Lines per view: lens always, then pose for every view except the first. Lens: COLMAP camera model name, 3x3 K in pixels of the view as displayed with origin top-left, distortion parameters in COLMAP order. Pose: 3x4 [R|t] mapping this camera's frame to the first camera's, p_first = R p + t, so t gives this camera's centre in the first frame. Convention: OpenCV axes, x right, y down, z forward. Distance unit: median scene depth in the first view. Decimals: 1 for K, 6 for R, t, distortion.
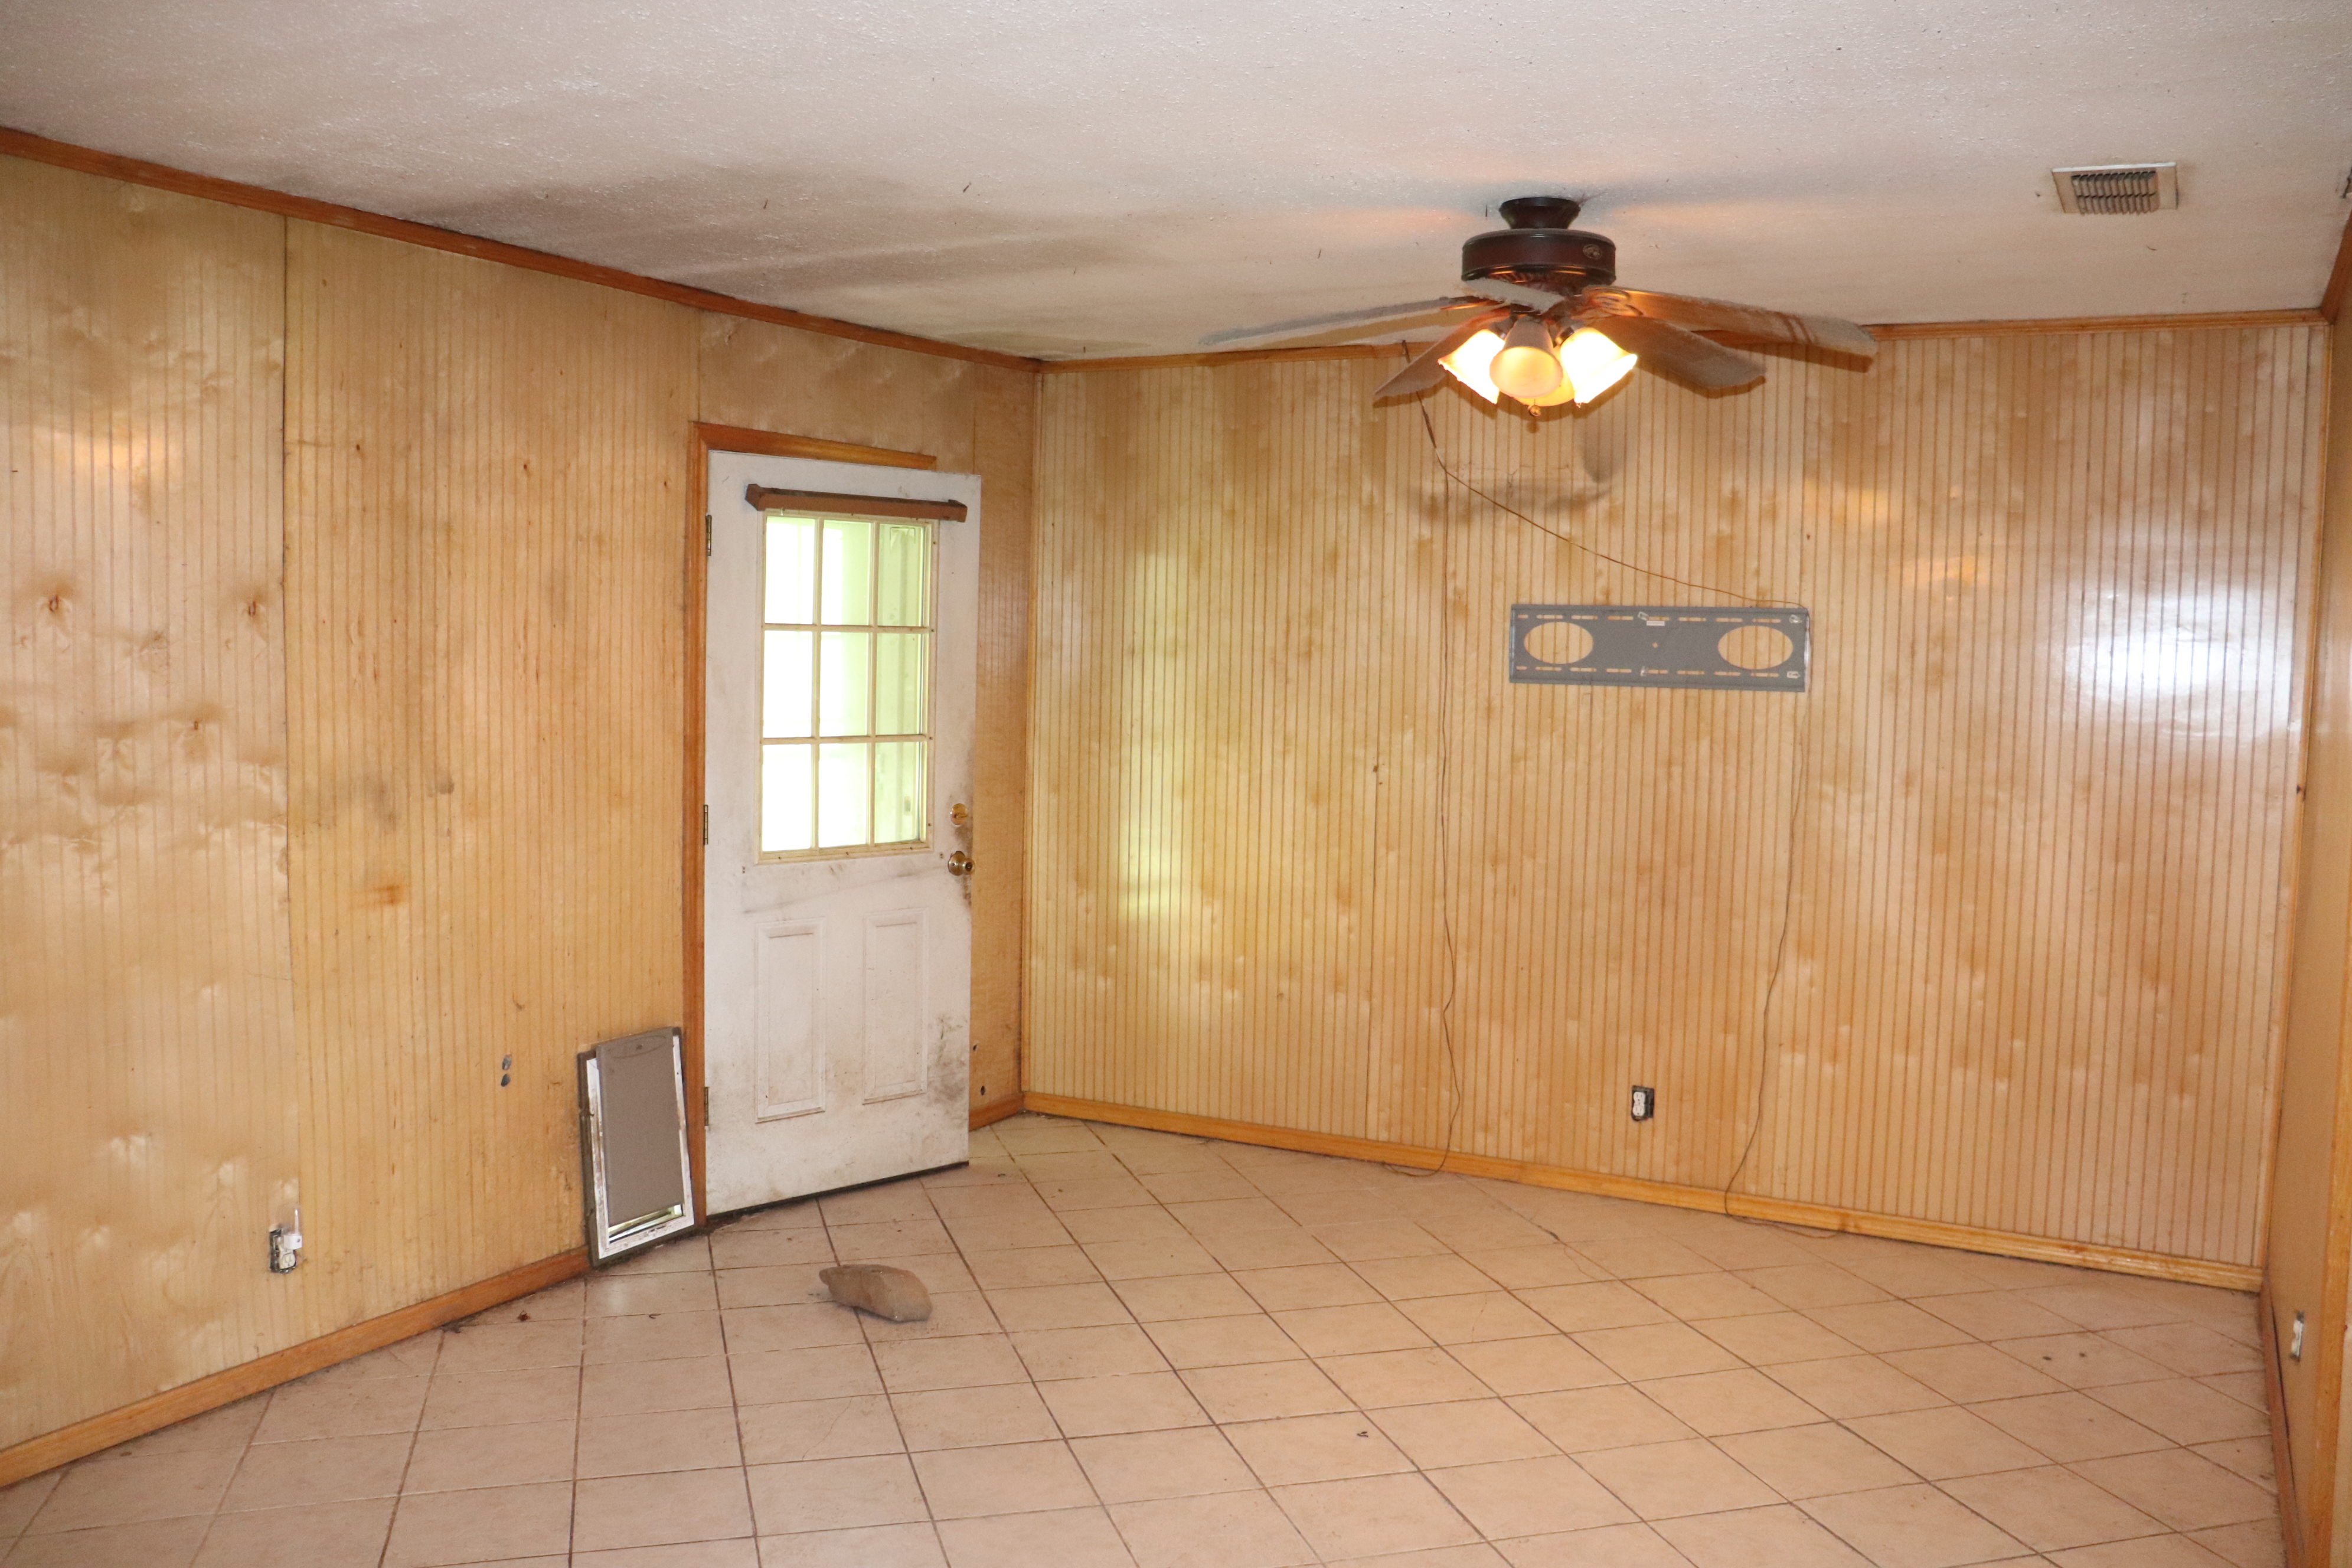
lens RADIAL K [[1910.3, 0, 1176.0], [0, 1910.3, 784.0], [0, 0, 1]] dist [-0.179011, 0.133841]
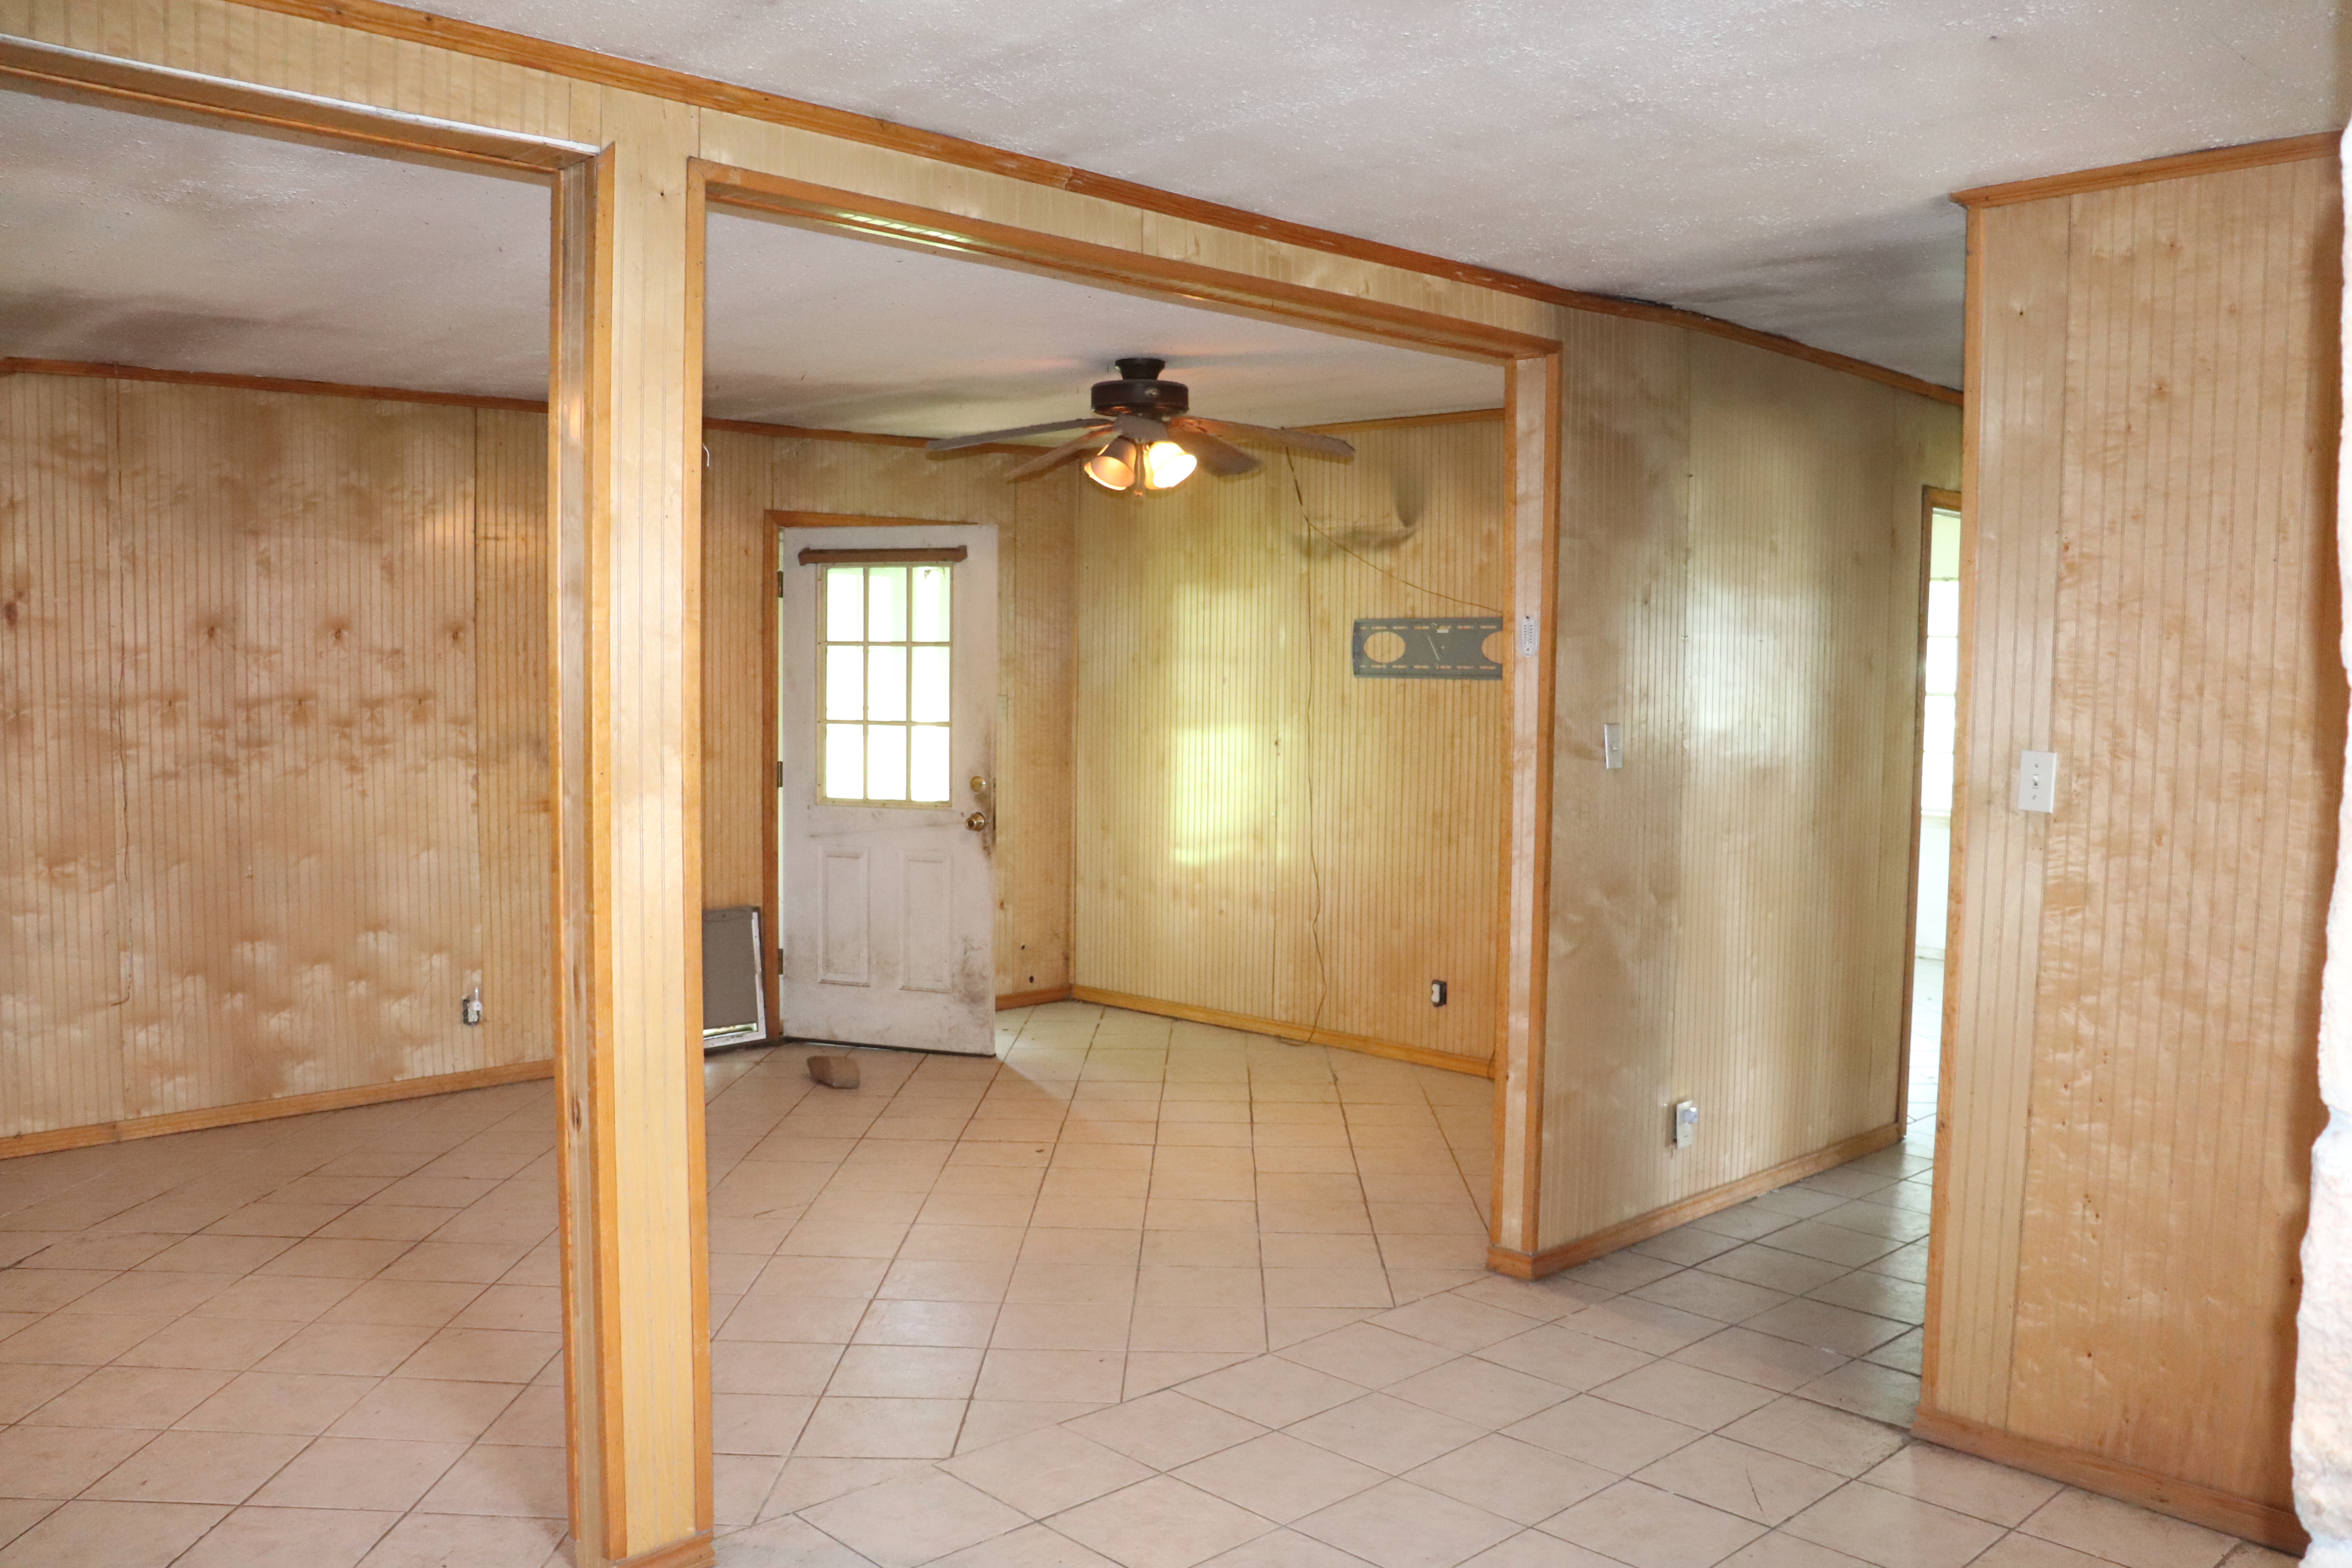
lens RADIAL K [[1948.6, 0, 1179.9], [0, 1948.6, 792.2], [0, 0, 1]] dist [-0.169296, 0.150726]
pose [[0.955292, 0.008356, -0.295546, 0.536612], [-0.011341, 0.999901, -0.008387, 0.047160], [0.295446, 0.011363, 0.955292, -0.404048]]
